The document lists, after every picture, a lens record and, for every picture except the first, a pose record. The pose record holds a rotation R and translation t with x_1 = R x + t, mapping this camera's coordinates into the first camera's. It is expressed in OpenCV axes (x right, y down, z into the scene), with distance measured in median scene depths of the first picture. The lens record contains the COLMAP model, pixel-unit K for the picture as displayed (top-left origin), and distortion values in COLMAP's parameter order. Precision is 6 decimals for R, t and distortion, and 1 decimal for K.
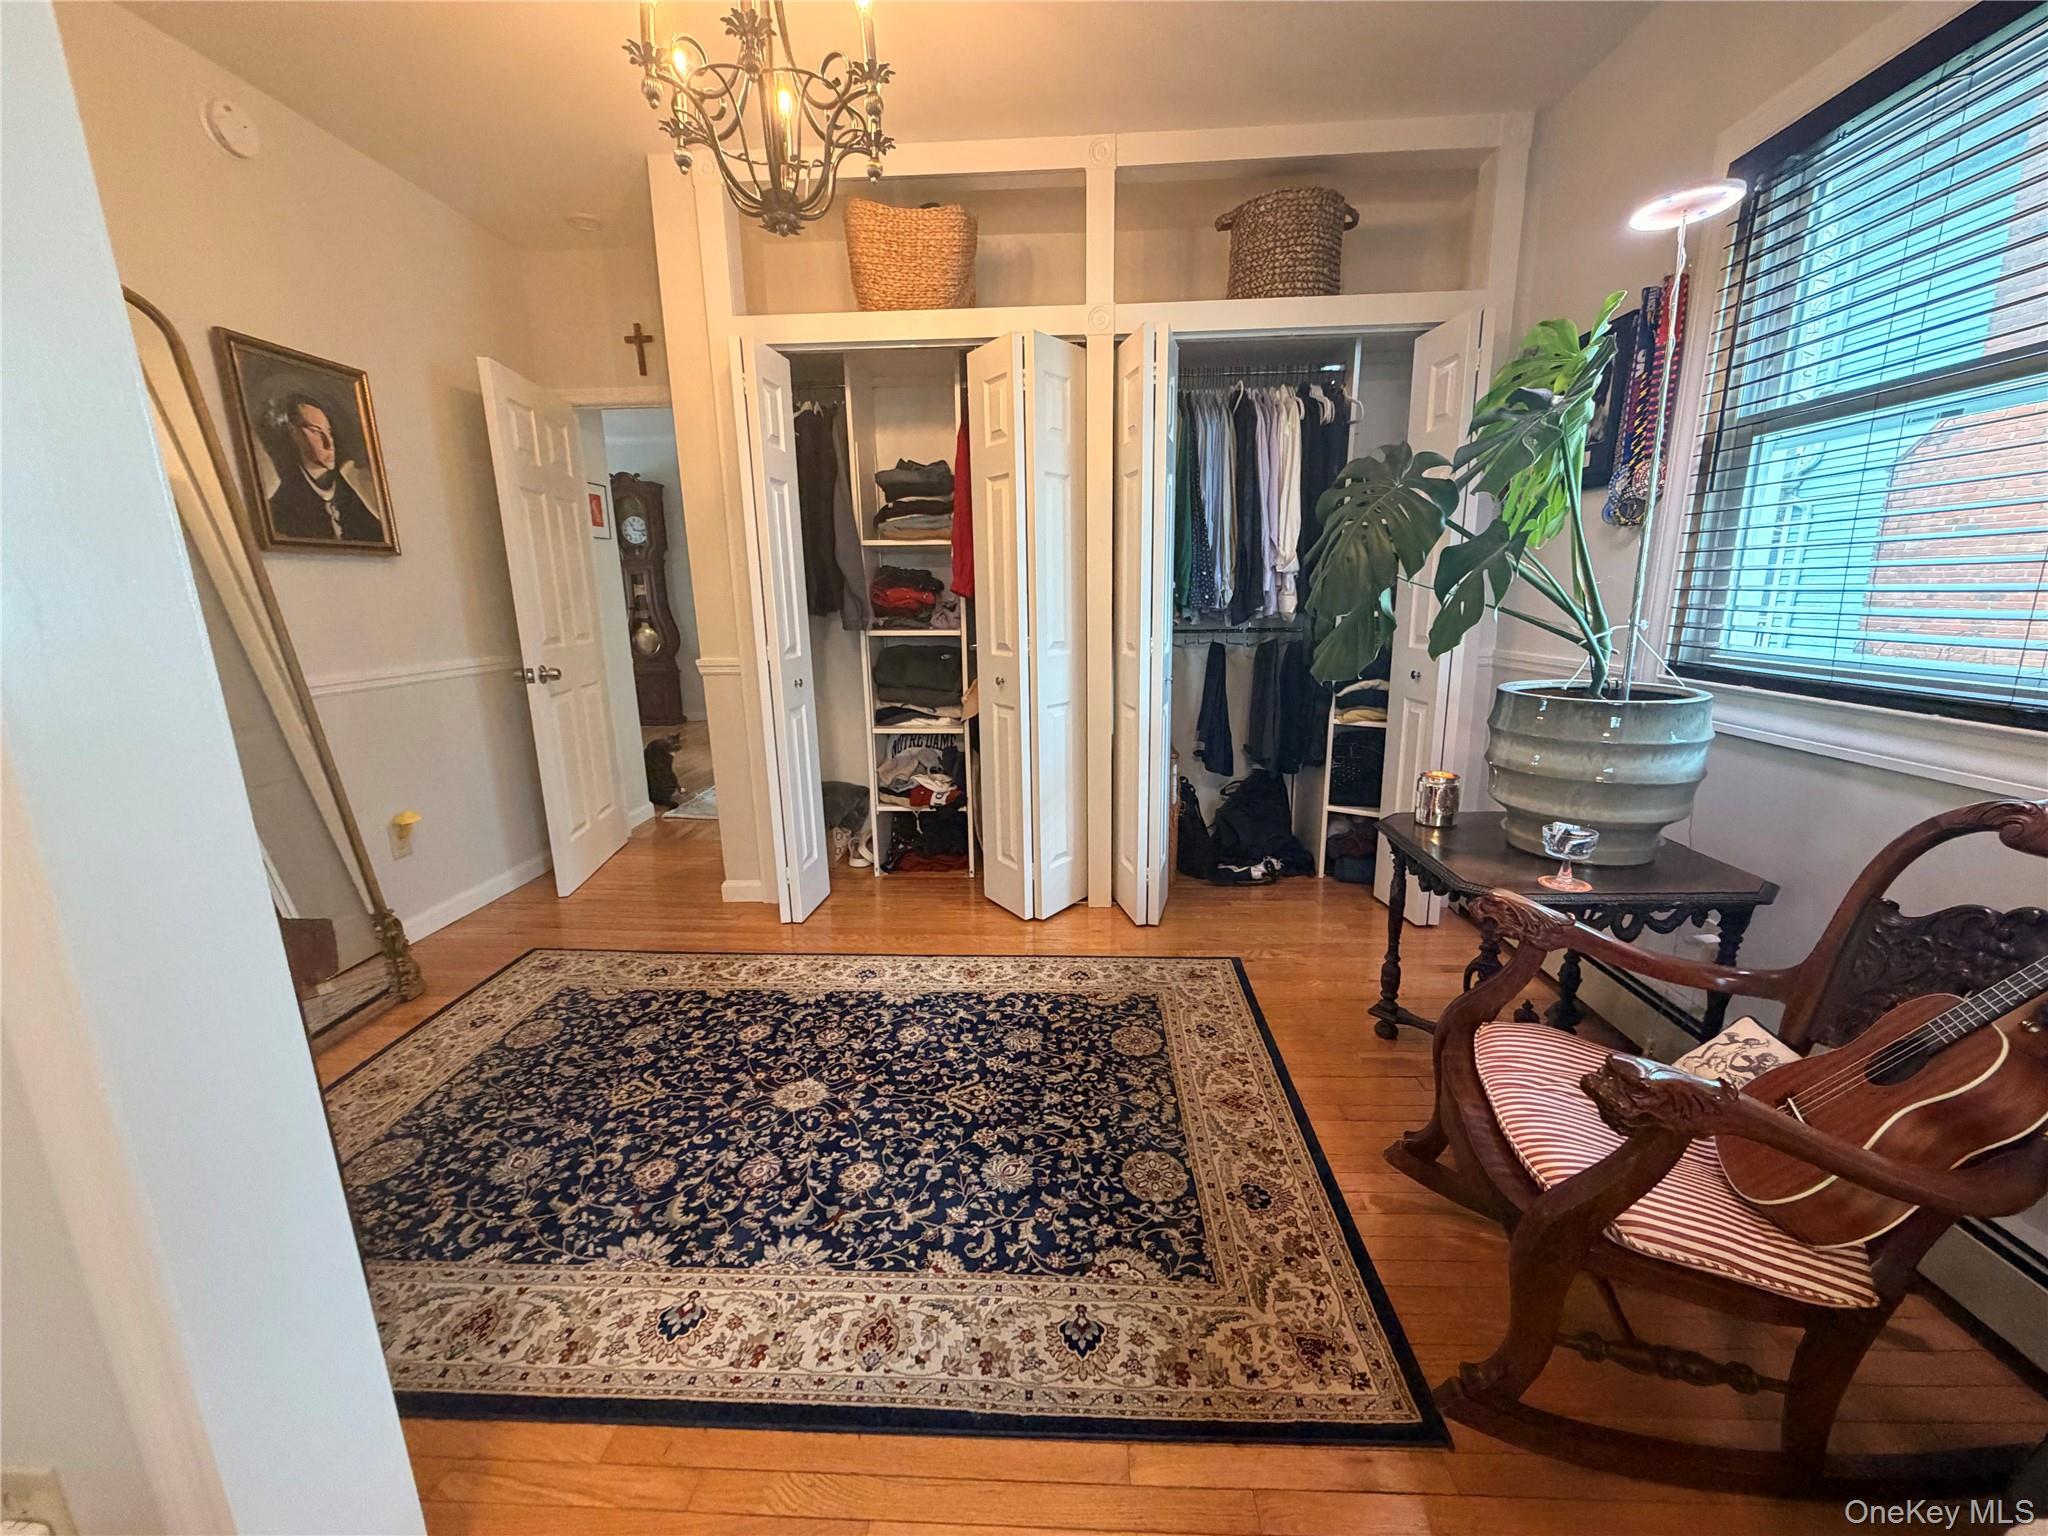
lens RADIAL K [[808.3, 0, 1022.6], [0, 808.3, 771.2], [0, 0, 1]] dist [0.001418, -0.000046]
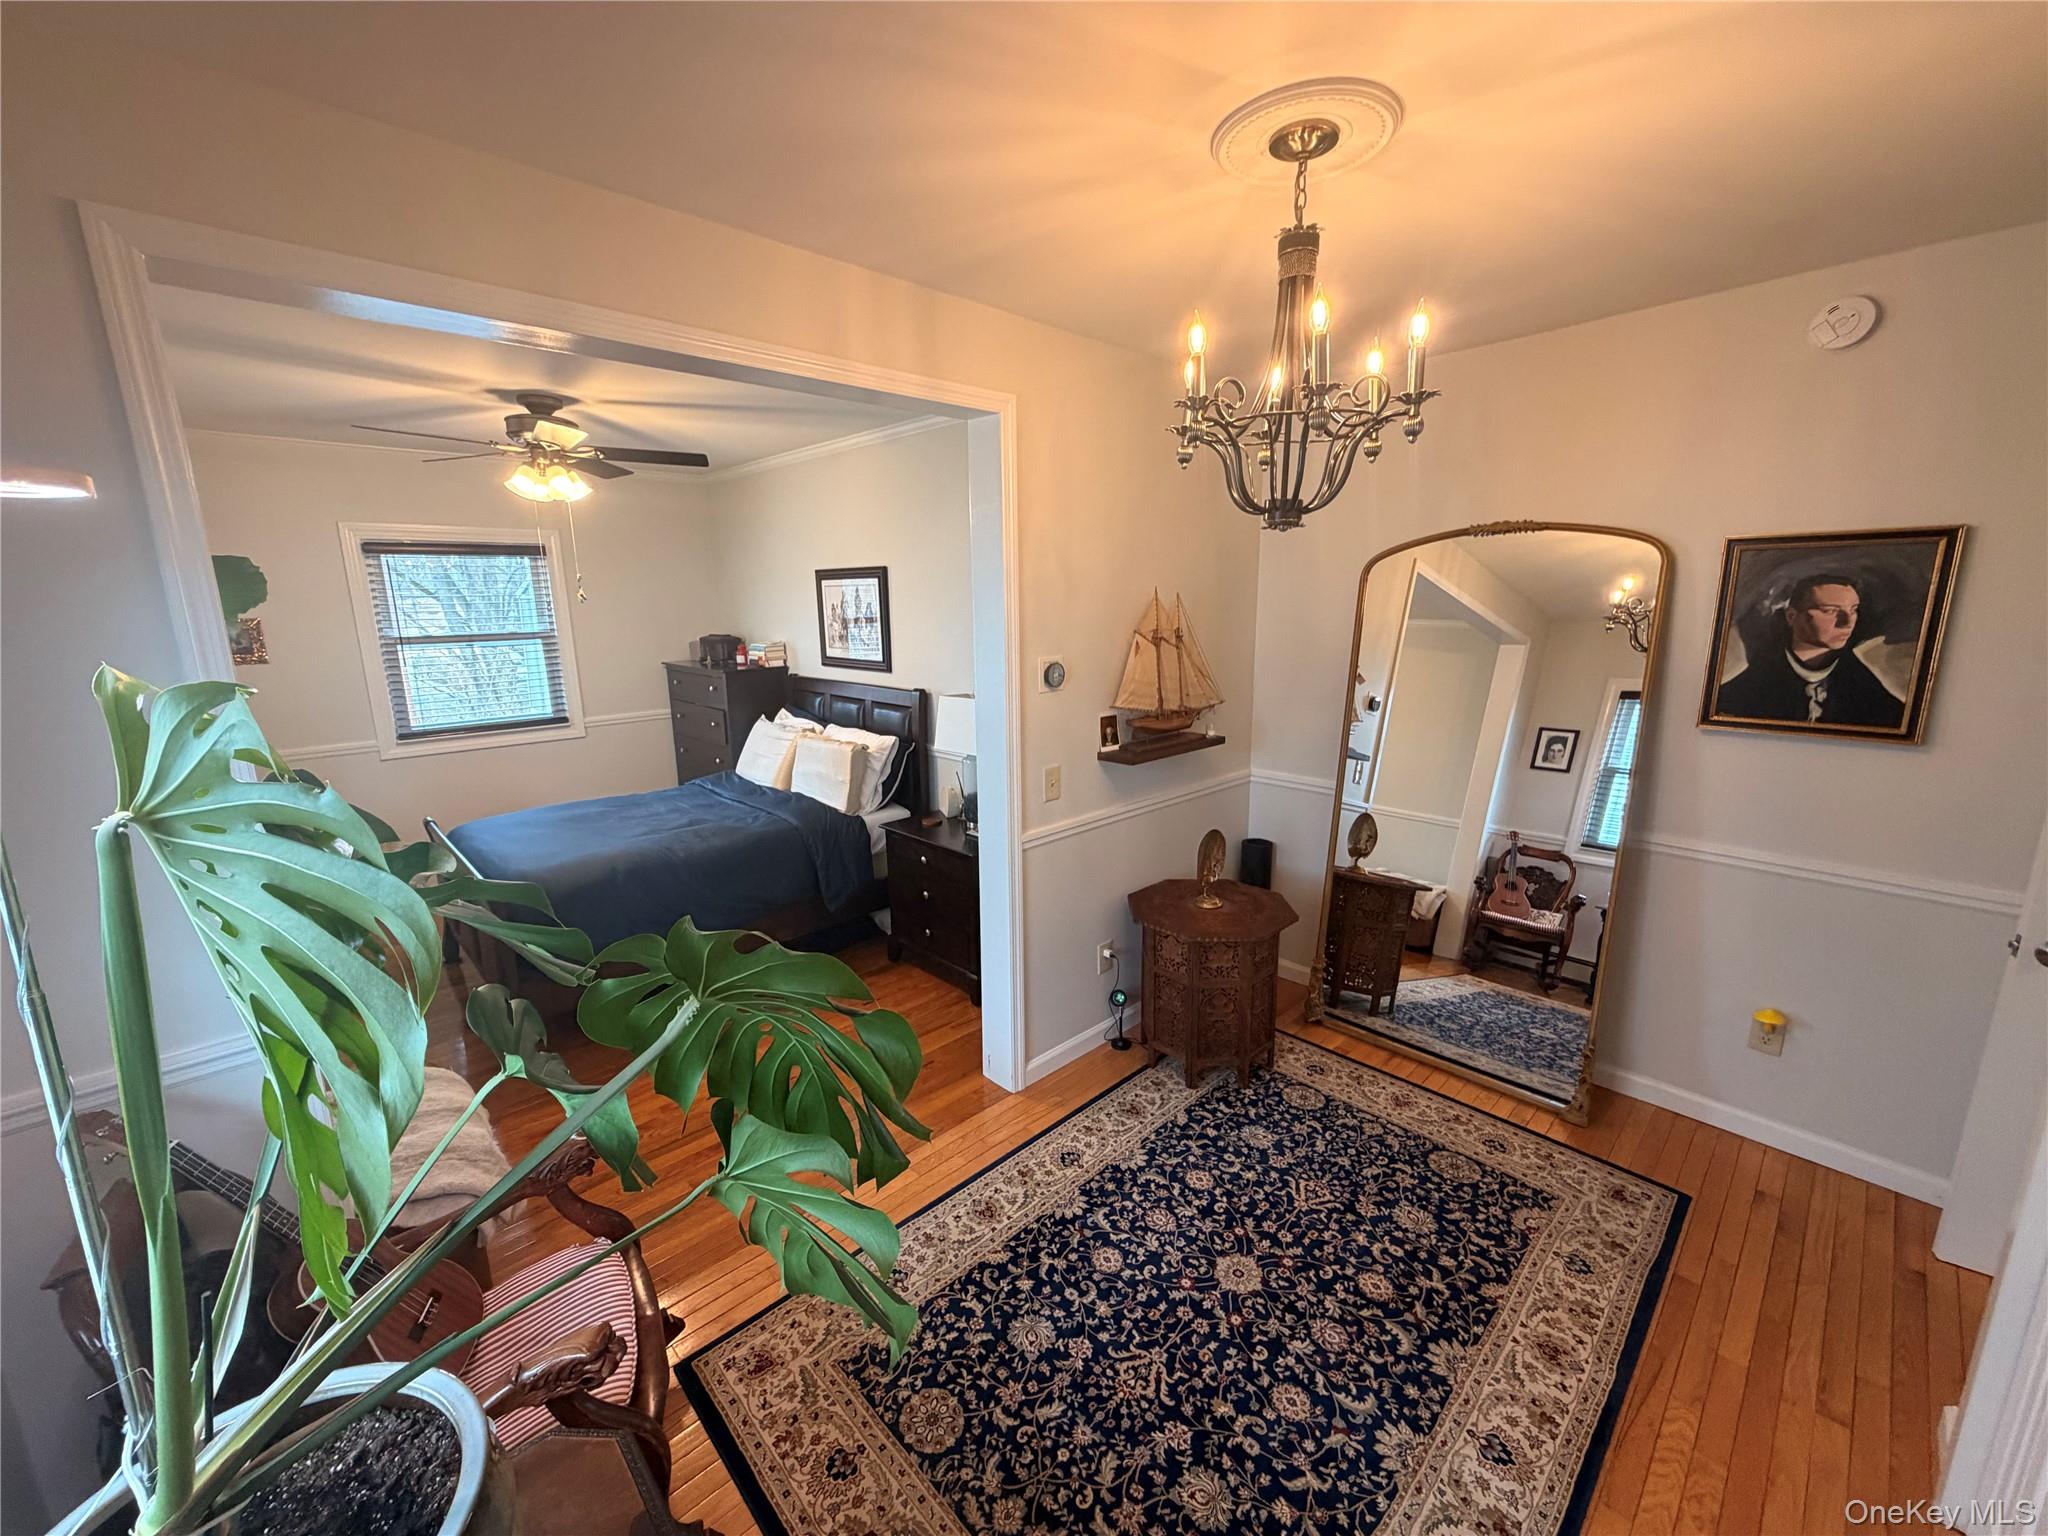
lens RADIAL K [[808.3, 0, 1022.6], [0, 808.3, 771.2], [0, 0, 1]] dist [0.001418, -0.000046]
pose [[-0.689874, 0.179489, -0.701326, 0.658315], [-0.135080, 0.919846, 0.368288, -0.676183], [0.711215, 0.348808, -0.610332, 1.404491]]
